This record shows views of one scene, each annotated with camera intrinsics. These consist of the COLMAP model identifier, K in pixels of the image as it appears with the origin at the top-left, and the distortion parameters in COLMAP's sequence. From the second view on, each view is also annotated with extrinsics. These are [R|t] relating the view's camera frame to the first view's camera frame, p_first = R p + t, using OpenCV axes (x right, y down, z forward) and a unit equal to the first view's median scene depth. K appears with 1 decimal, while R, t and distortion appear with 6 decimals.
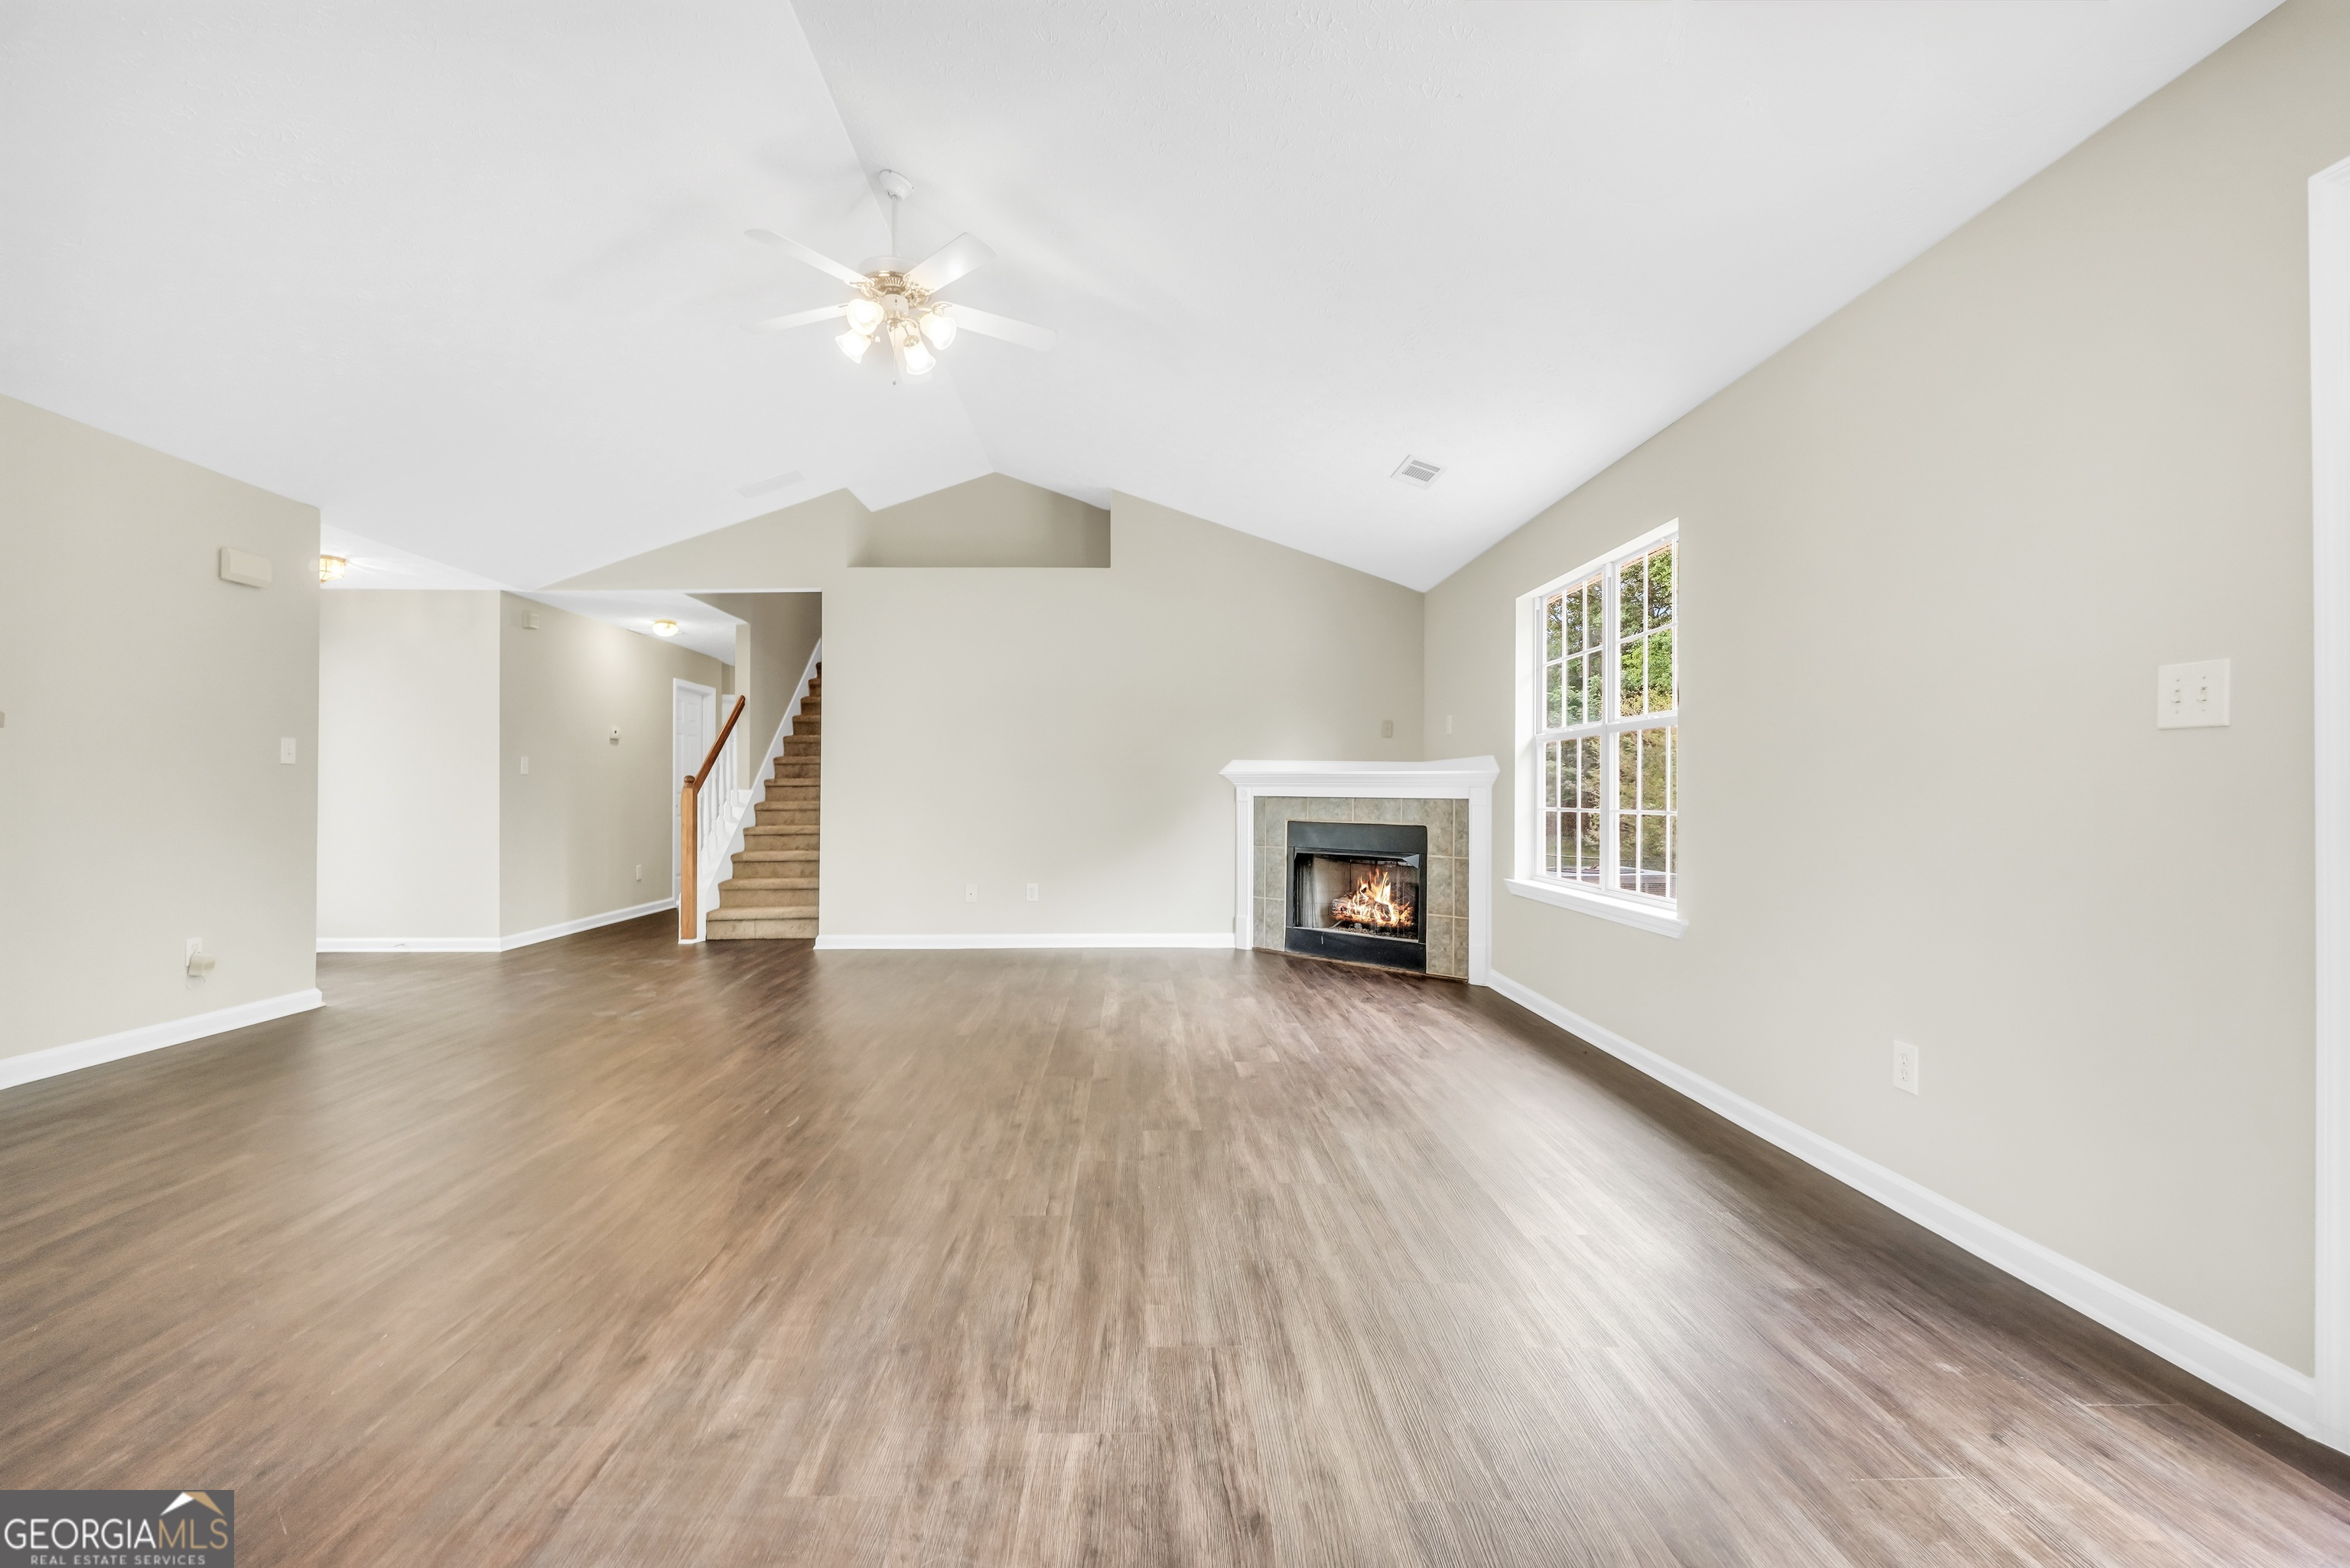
lens RADIAL K [[984.0, 0, 1160.7], [0, 984.0, 787.3], [0, 0, 1]] dist [-0.011719, 0.000615]
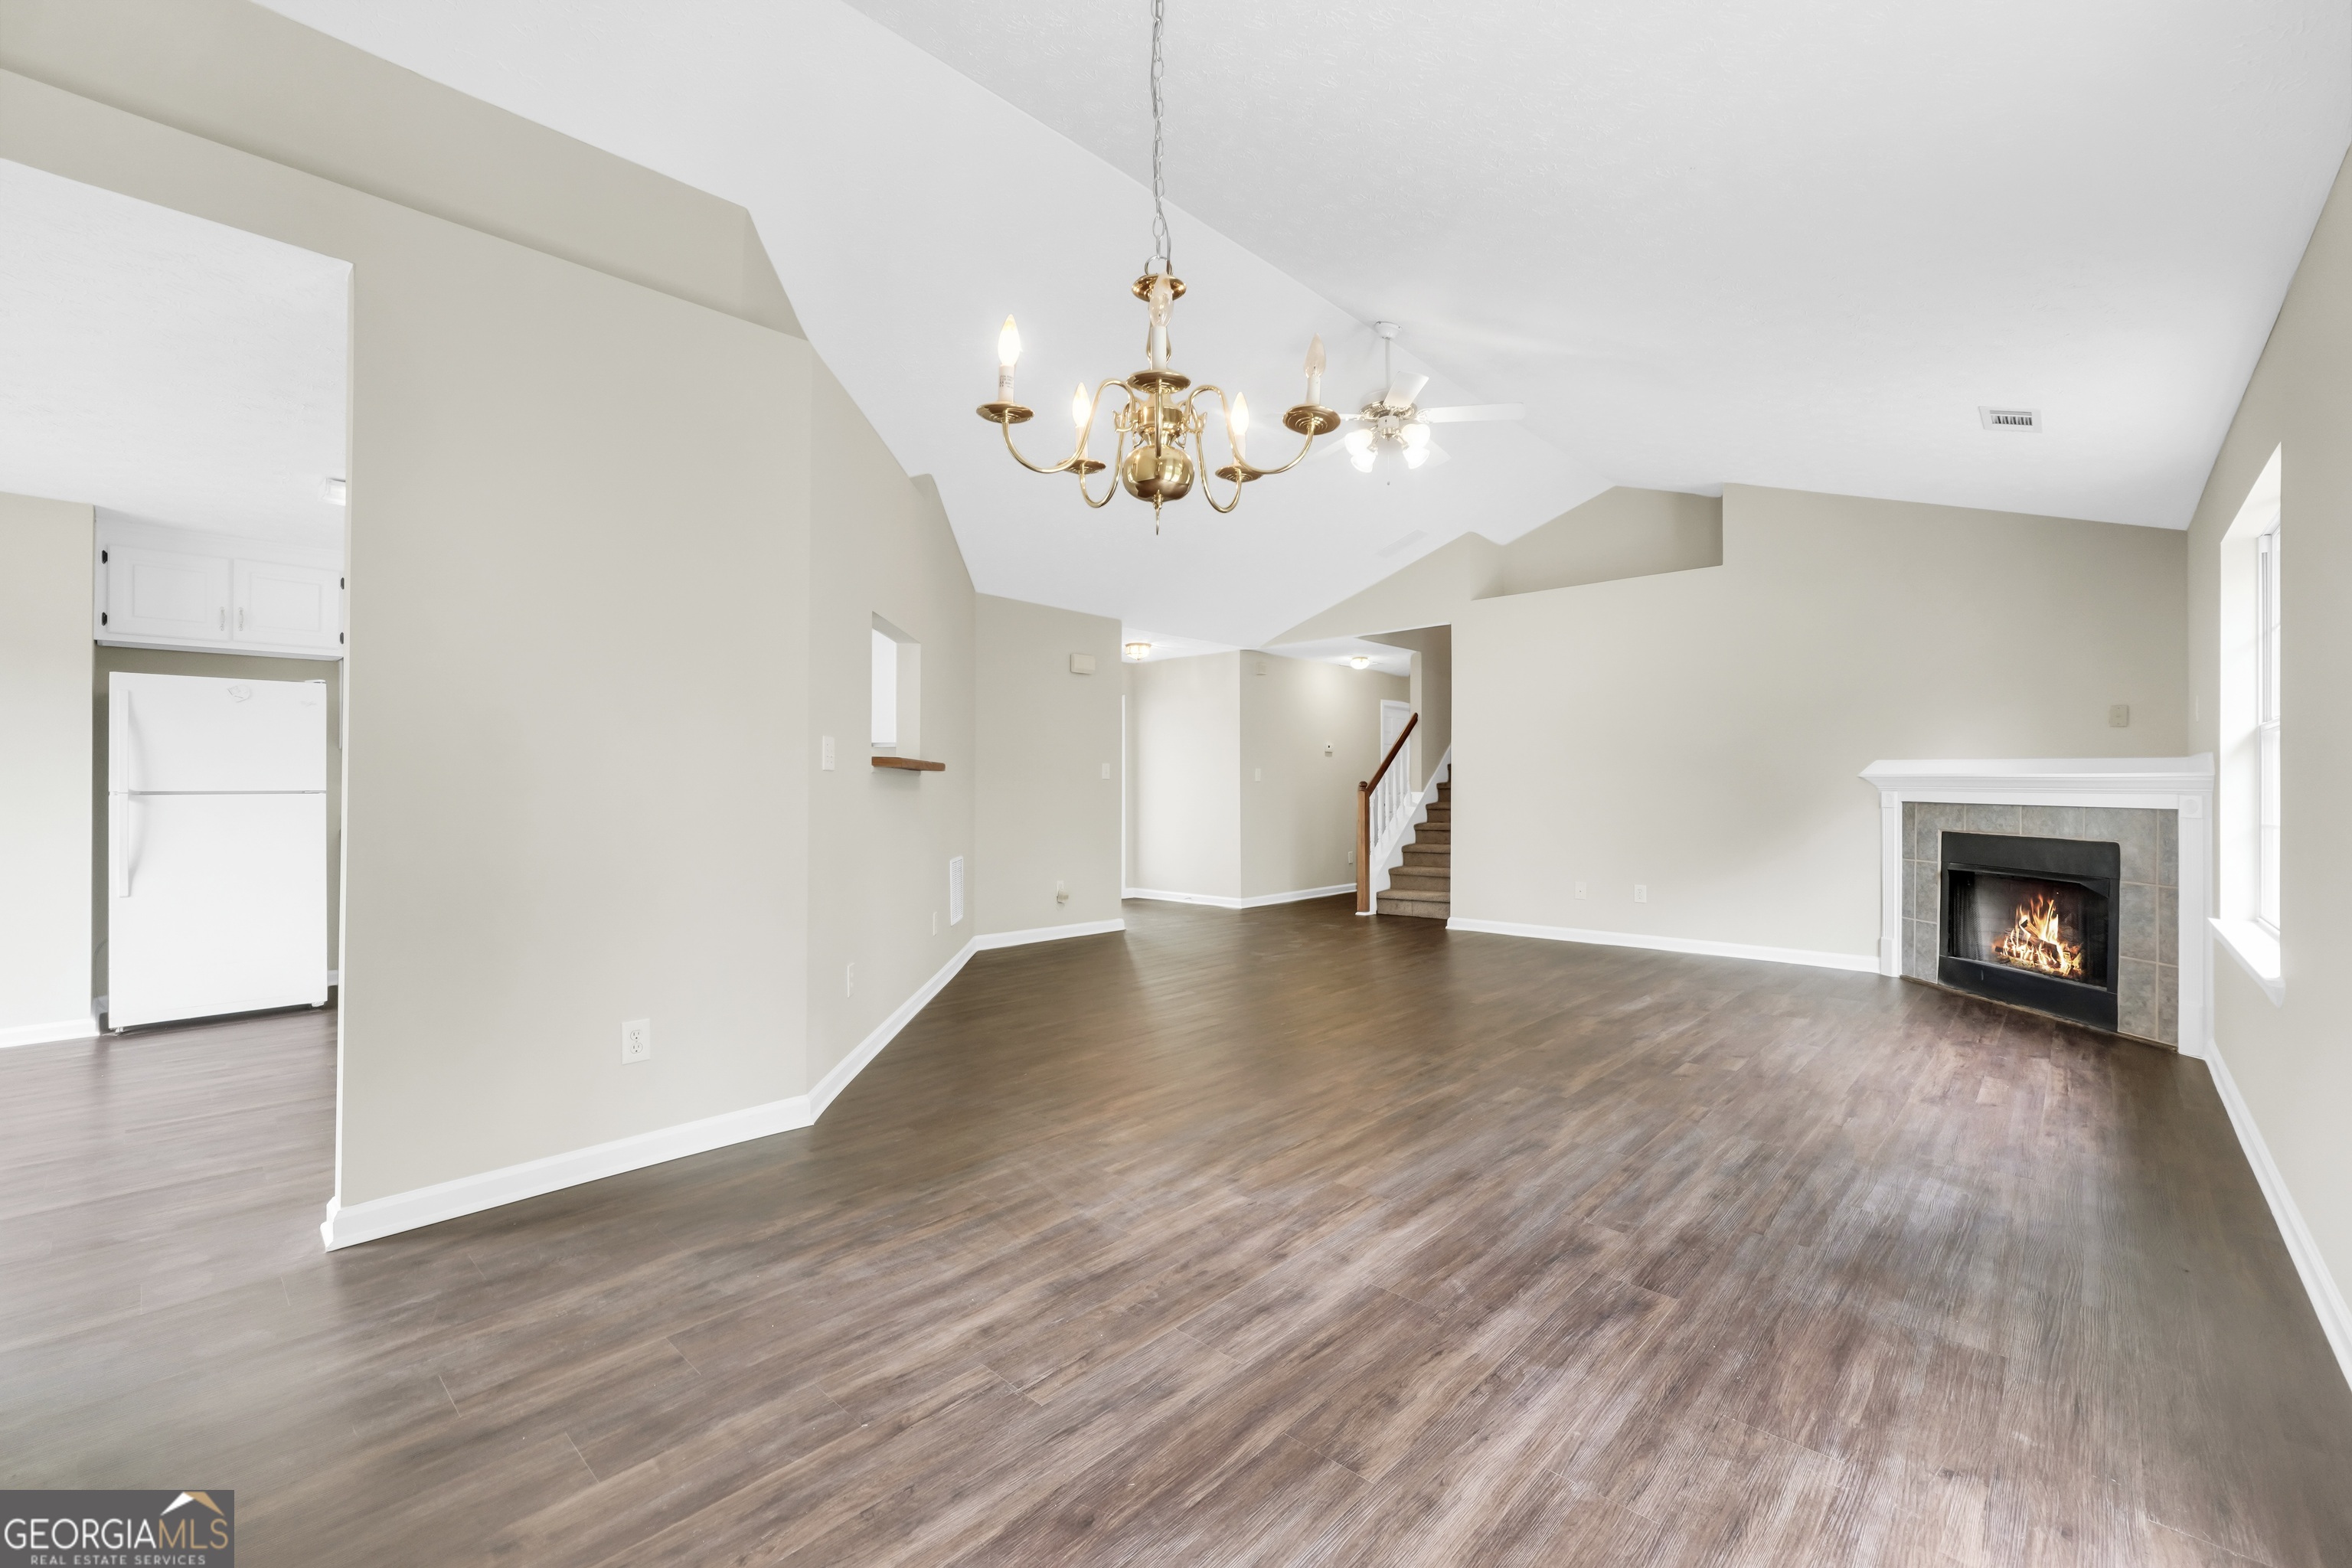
lens RADIAL K [[980.9, 0, 1173.3], [0, 980.9, 779.9], [0, 0, 1]] dist [-0.018303, 0.006389]
pose [[0.711168, -0.007207, -0.702985, 0.331642], [0.005838, 0.999974, -0.004346, -0.014103], [0.702998, -0.001014, 0.711191, -0.088803]]
